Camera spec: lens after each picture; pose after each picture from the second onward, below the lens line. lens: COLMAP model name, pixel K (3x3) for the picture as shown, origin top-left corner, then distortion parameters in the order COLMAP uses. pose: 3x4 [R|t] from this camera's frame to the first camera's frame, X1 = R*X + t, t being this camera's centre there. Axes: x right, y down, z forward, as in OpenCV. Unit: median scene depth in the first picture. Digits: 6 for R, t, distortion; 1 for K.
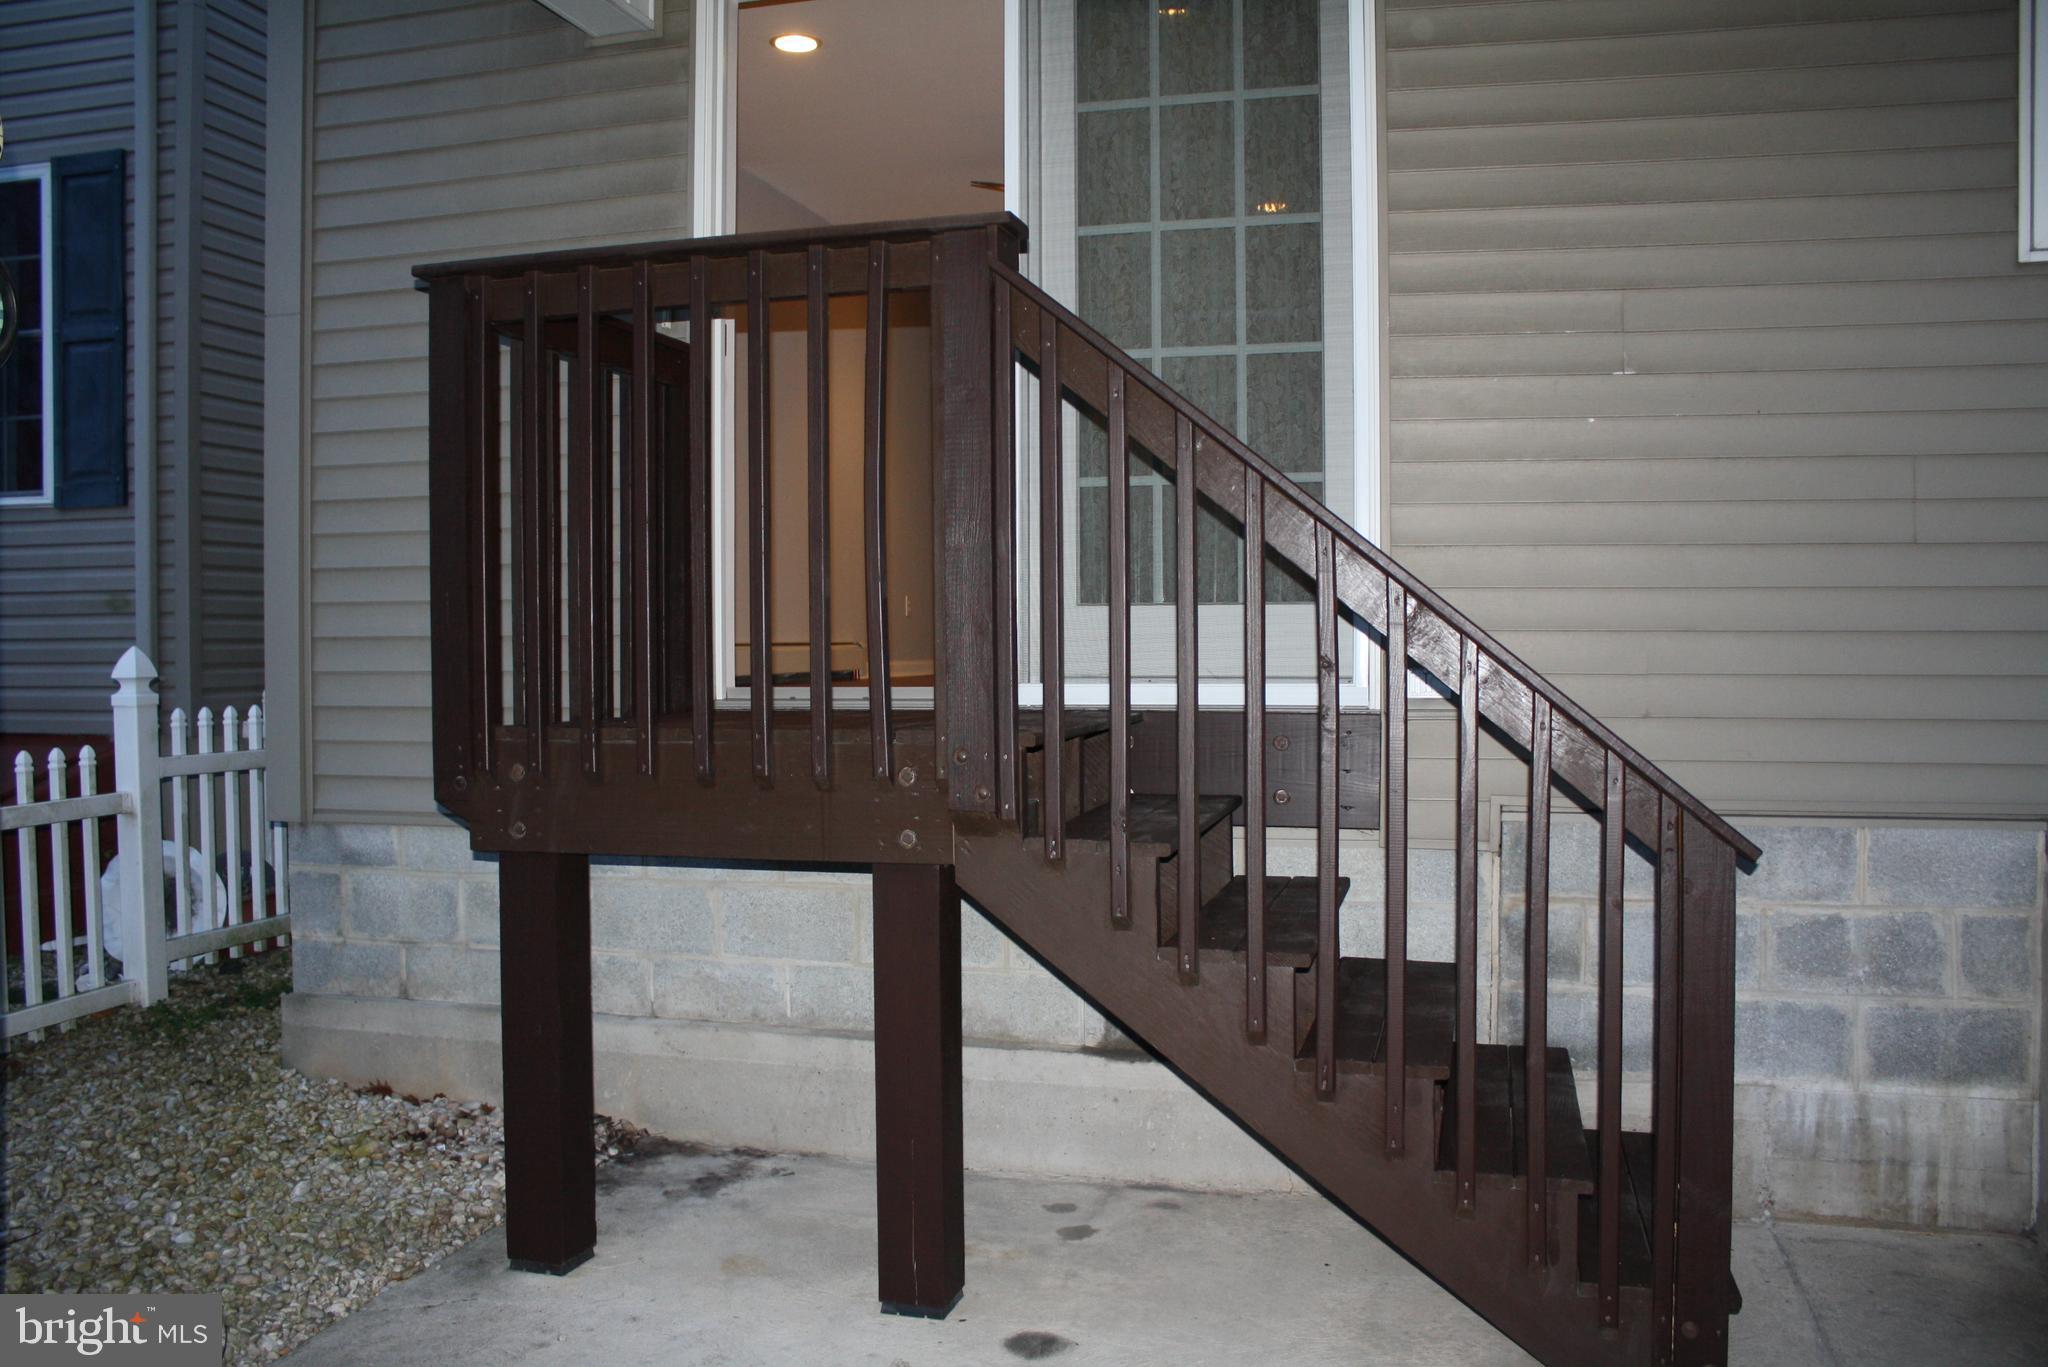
lens RADIAL K [[1715.6, 0, 1026.1], [0, 1715.6, 682.9], [0, 0, 1]] dist [-0.164151, 0.141200]
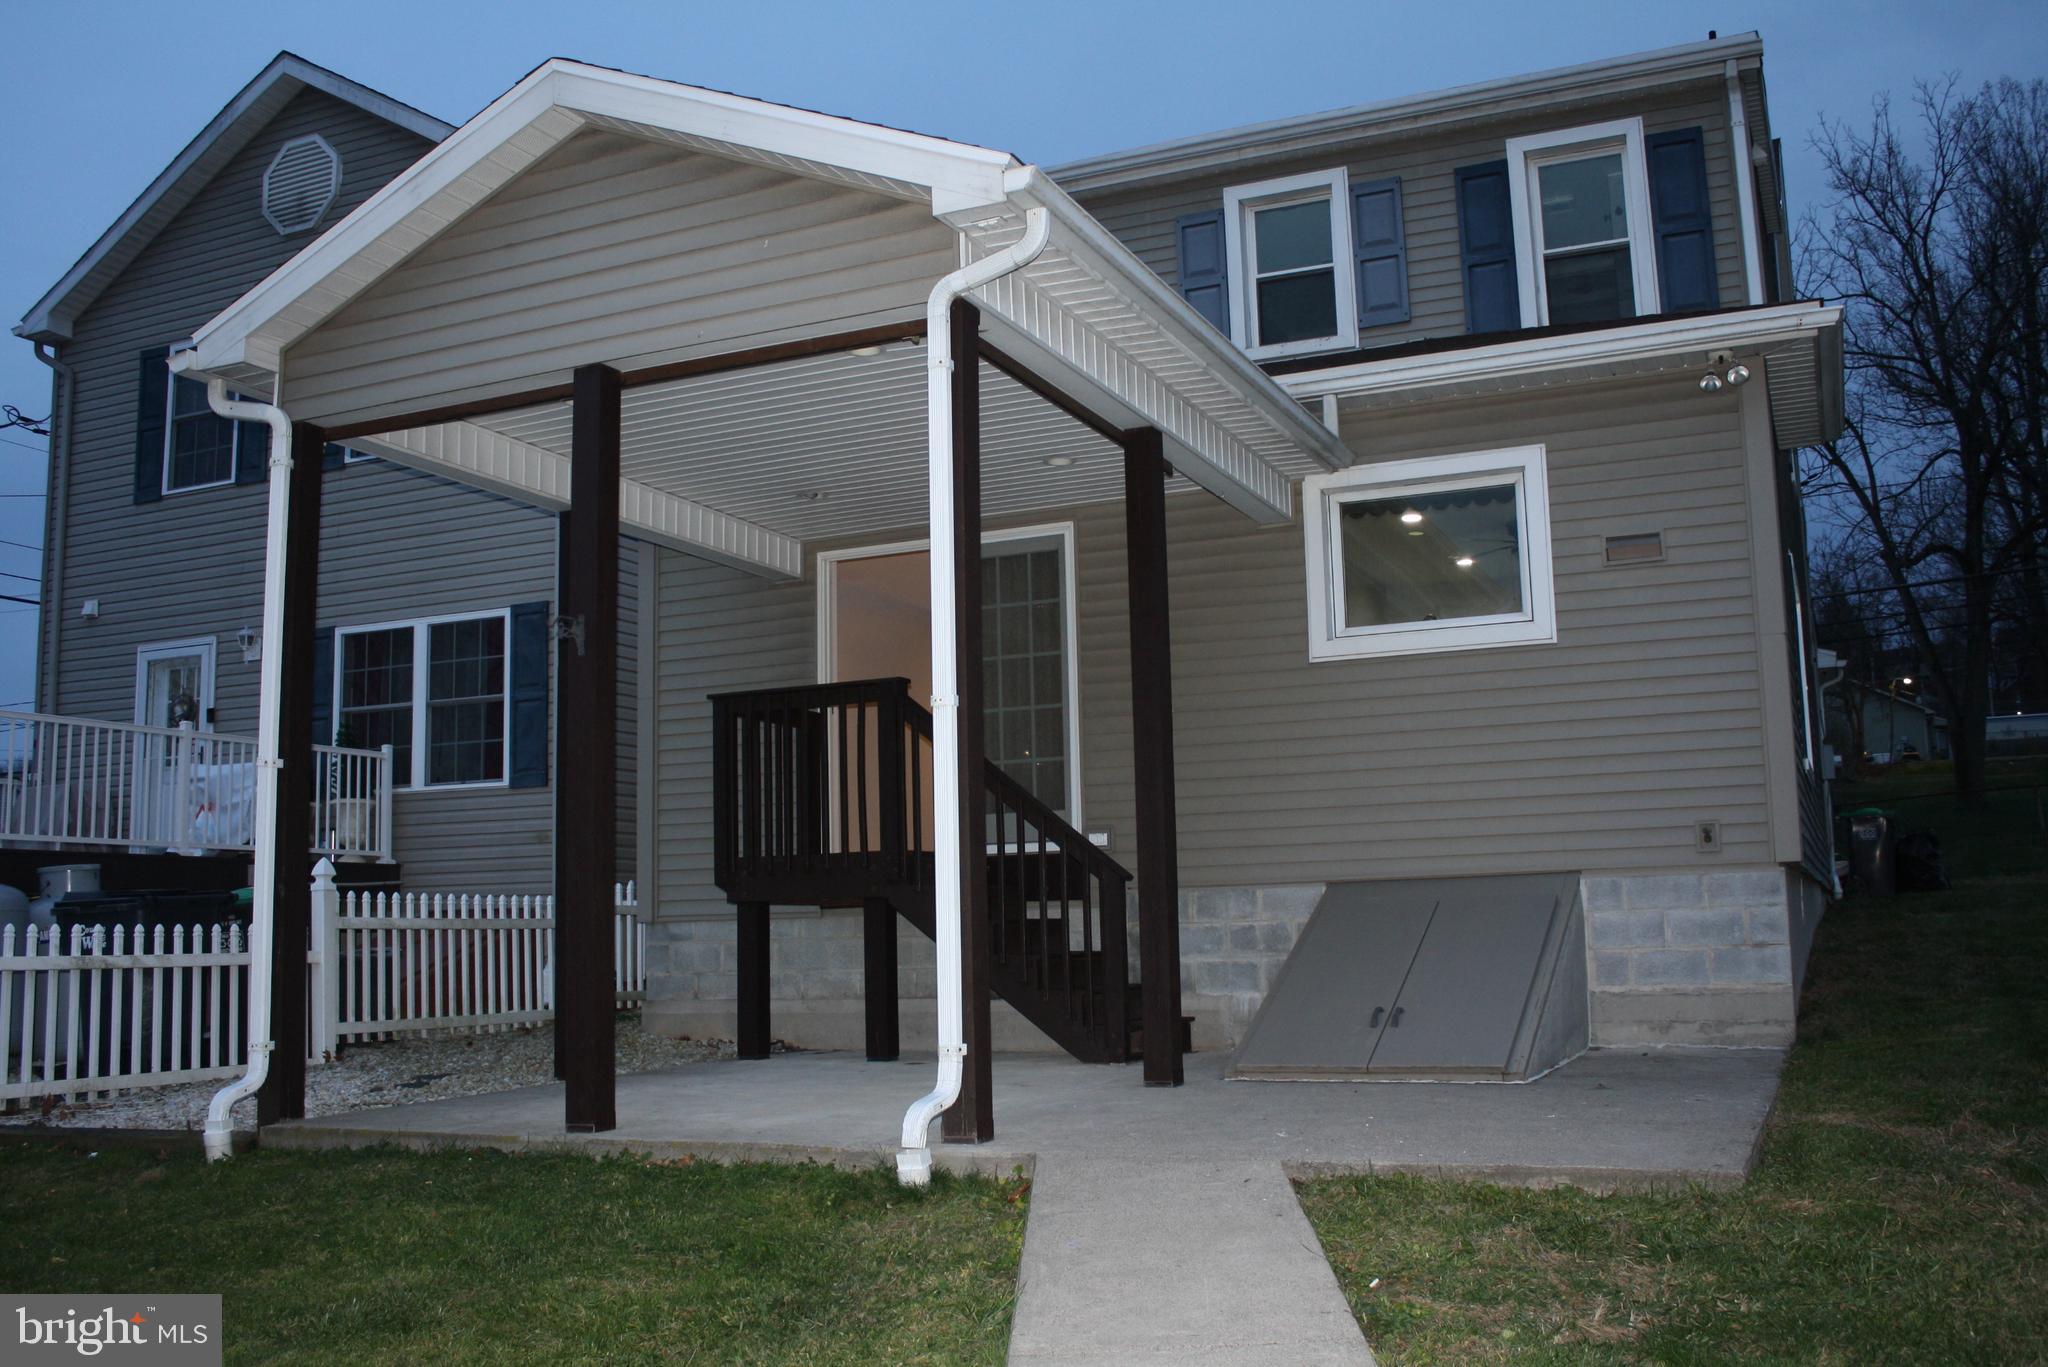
lens RADIAL K [[1841.4, 0, 1019.4], [0, 1841.4, 680.0], [0, 0, 1]] dist [-0.072237, -0.000441]
pose [[0.987076, -0.040800, -0.154969, 0.463660], [0.016131, 0.987432, -0.157219, 0.162182], [0.159436, 0.152687, 0.975329, -1.420372]]
